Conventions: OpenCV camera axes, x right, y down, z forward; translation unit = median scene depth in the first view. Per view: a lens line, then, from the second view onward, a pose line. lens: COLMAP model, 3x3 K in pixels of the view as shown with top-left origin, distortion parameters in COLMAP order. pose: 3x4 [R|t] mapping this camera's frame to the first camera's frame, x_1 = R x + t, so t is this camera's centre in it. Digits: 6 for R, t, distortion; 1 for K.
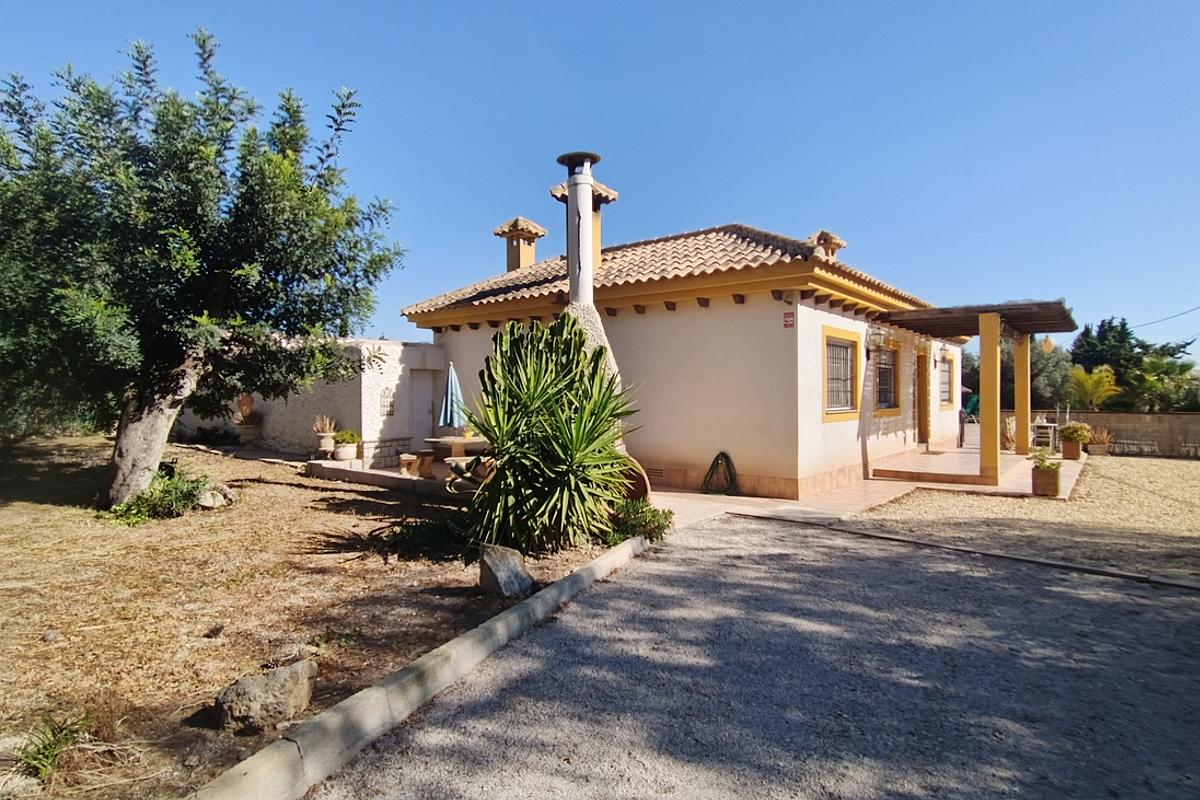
lens RADIAL K [[655.7, 0, 595.7], [0, 655.7, 394.3], [0, 0, 1]] dist [-0.030874, 0.020121]
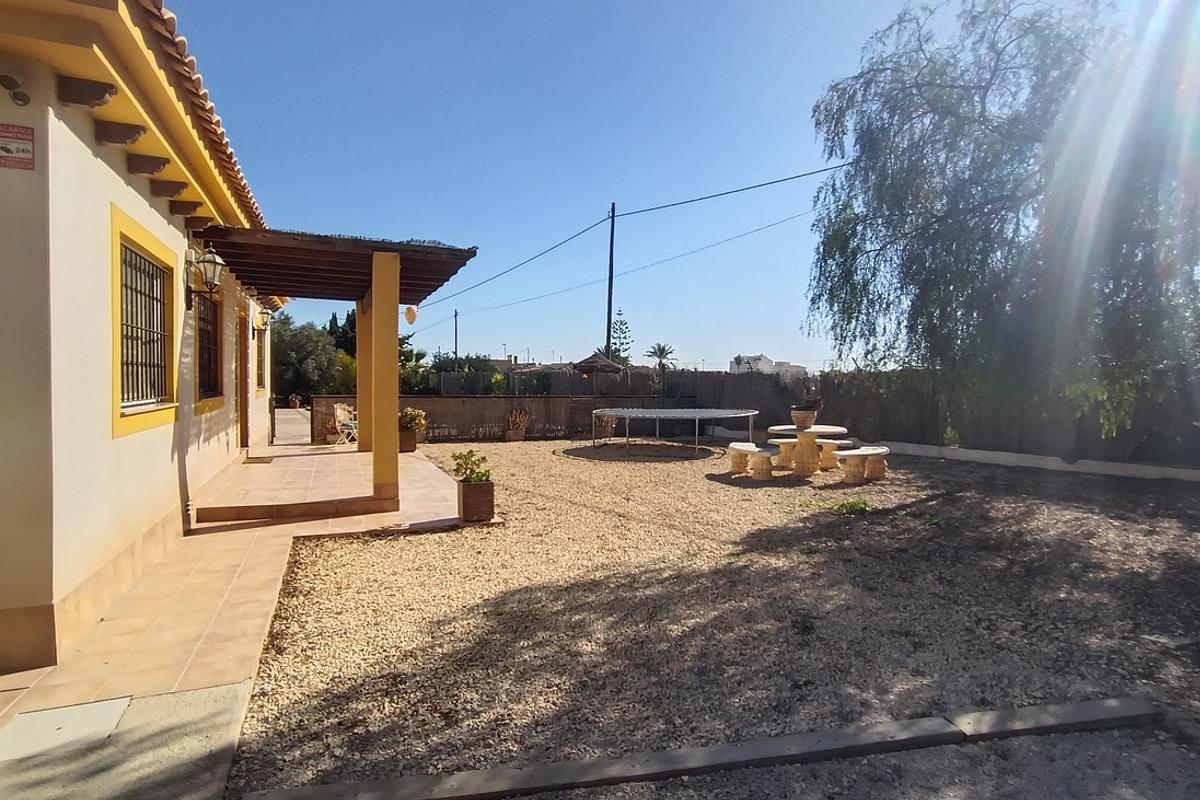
lens RADIAL K [[655.7, 0, 595.7], [0, 655.7, 394.3], [0, 0, 1]] dist [-0.030874, 0.020121]
pose [[0.489676, -0.008665, 0.871861, 0.115922], [-0.014945, 0.999720, 0.018330, 0.004108], [-0.871776, -0.022006, 0.489409, 0.447709]]
